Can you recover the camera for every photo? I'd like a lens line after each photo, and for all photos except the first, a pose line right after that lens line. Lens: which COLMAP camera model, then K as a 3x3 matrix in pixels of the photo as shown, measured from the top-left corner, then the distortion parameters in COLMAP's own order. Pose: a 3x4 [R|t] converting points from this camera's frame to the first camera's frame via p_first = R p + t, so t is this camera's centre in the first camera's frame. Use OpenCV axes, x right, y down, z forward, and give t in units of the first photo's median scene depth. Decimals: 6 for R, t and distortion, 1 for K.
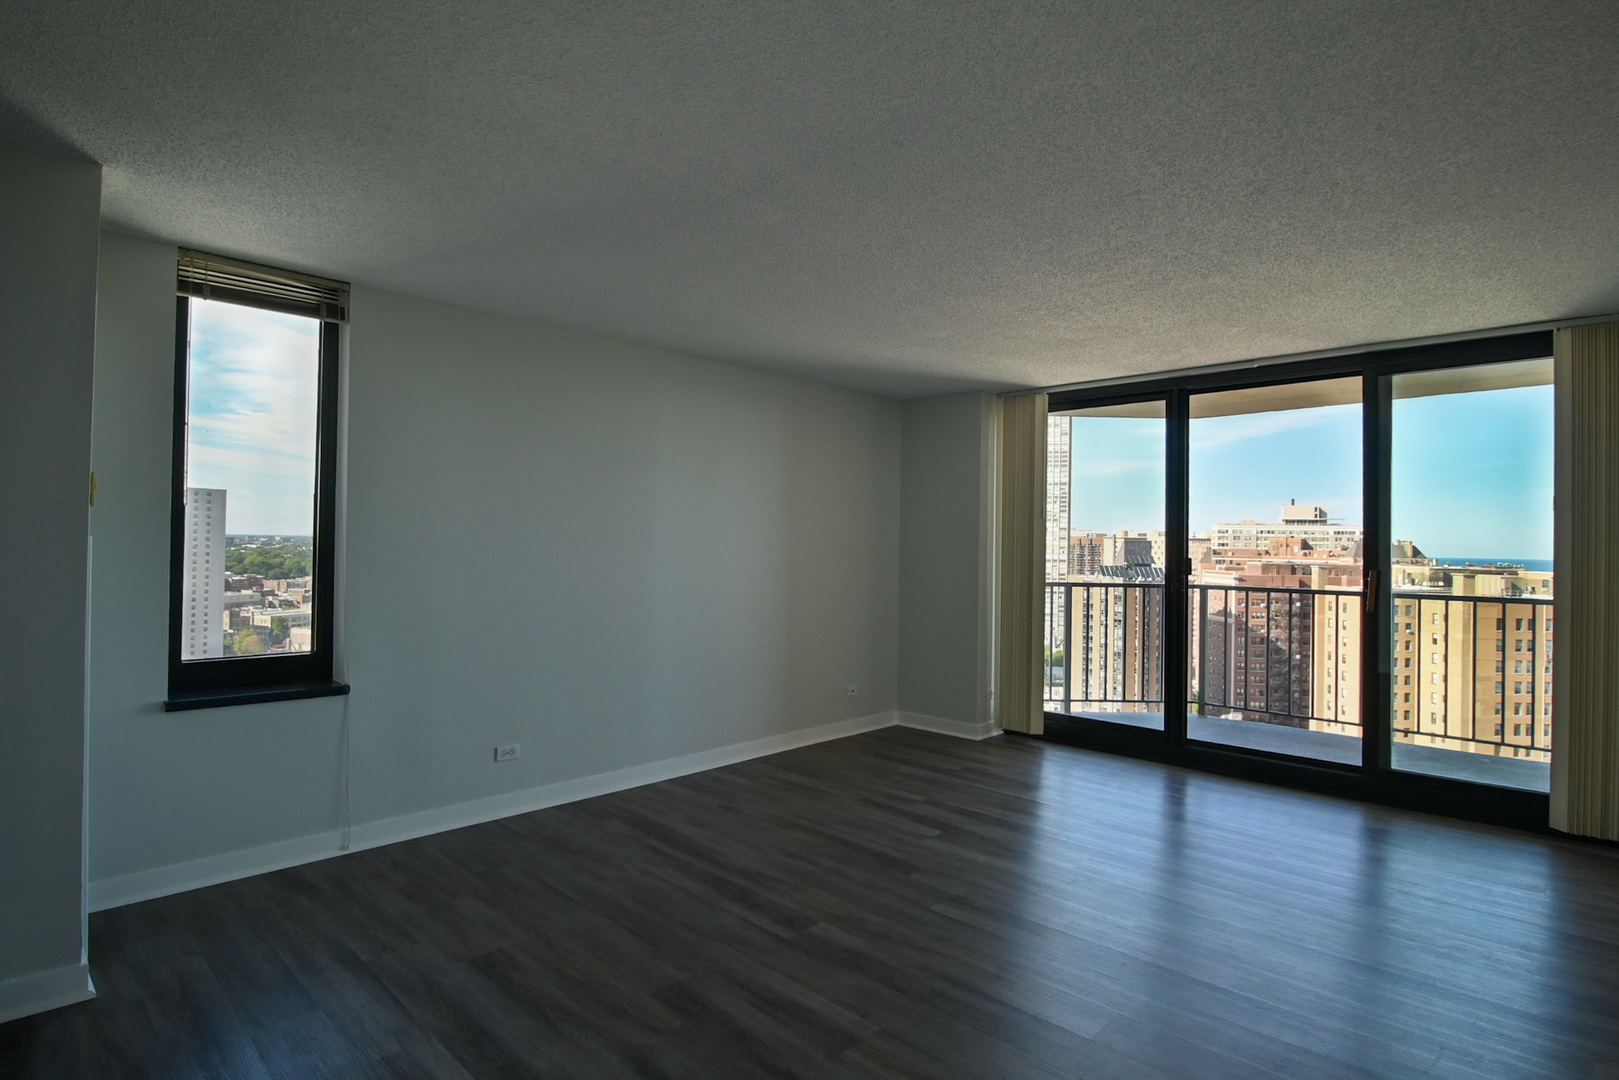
lens RADIAL K [[815.6, 0, 809.5], [0, 815.6, 538.0], [0, 0, 1]] dist [-0.013750, -0.003094]
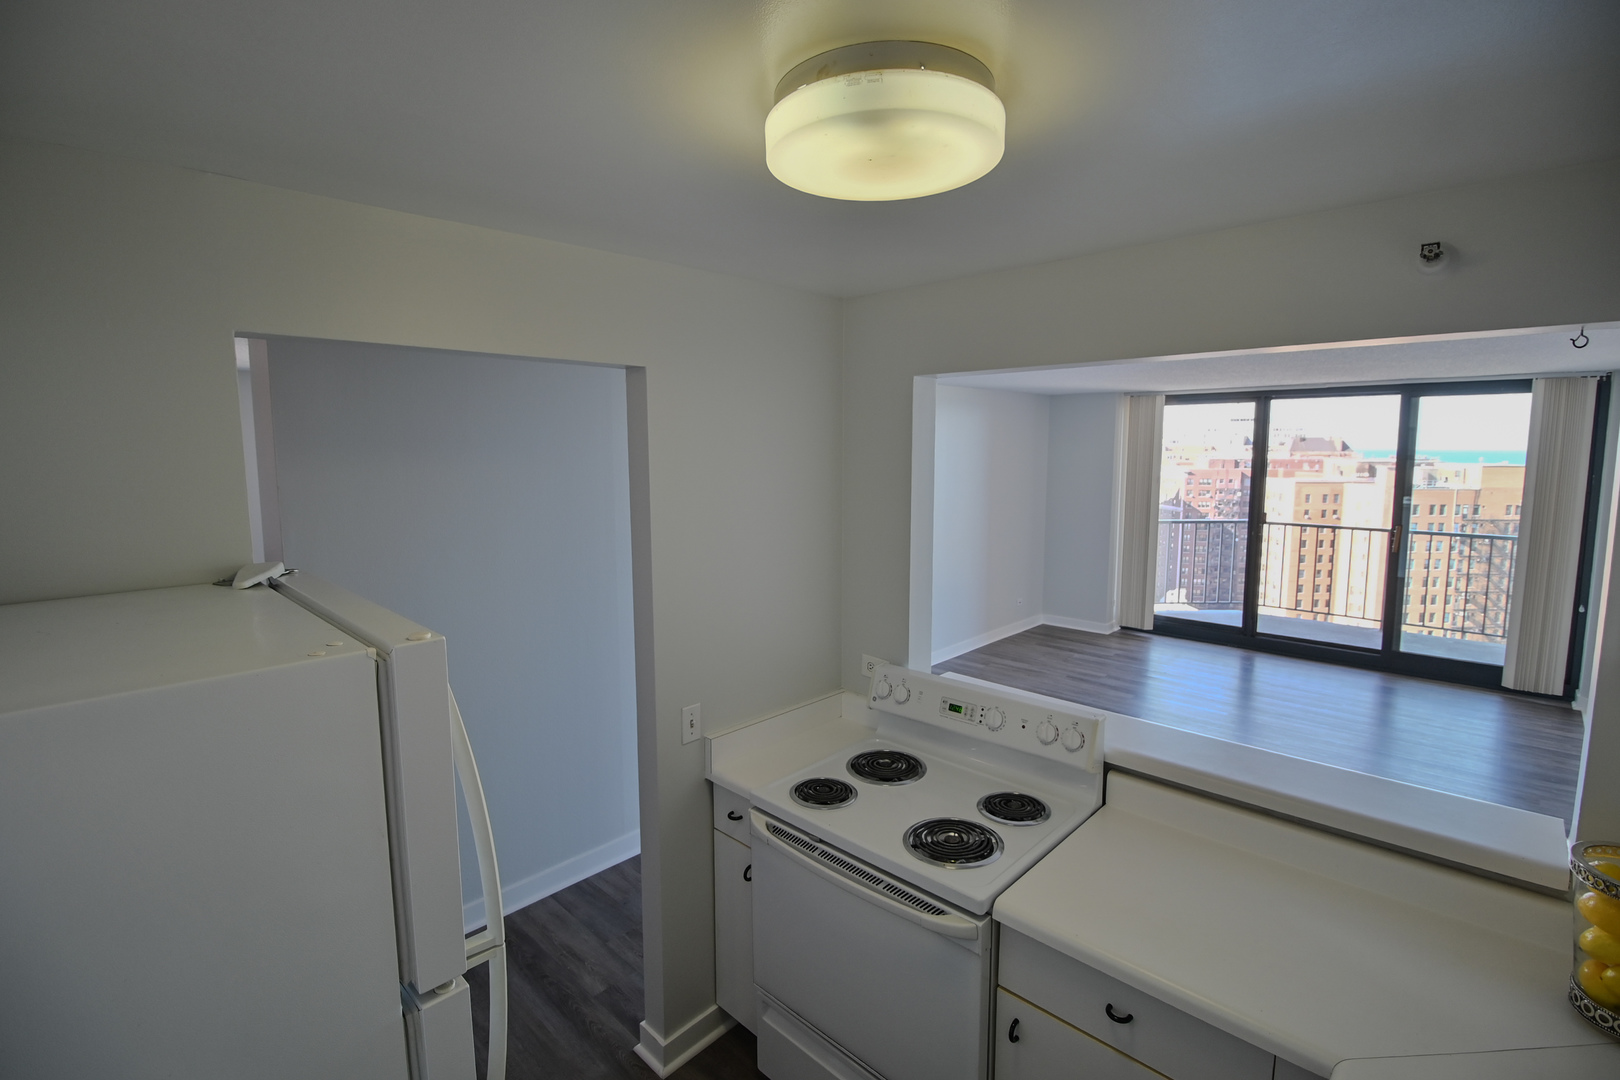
lens RADIAL K [[725.2, 0, 808.7], [0, 725.2, 526.5], [0, 0, 1]] dist [-0.021941, -0.000122]
pose [[0.999853, -0.017037, 0.001818, -0.315968], [0.016709, 0.993065, 0.116377, -0.099708], [-0.003788, -0.116330, 0.993203, -0.254639]]
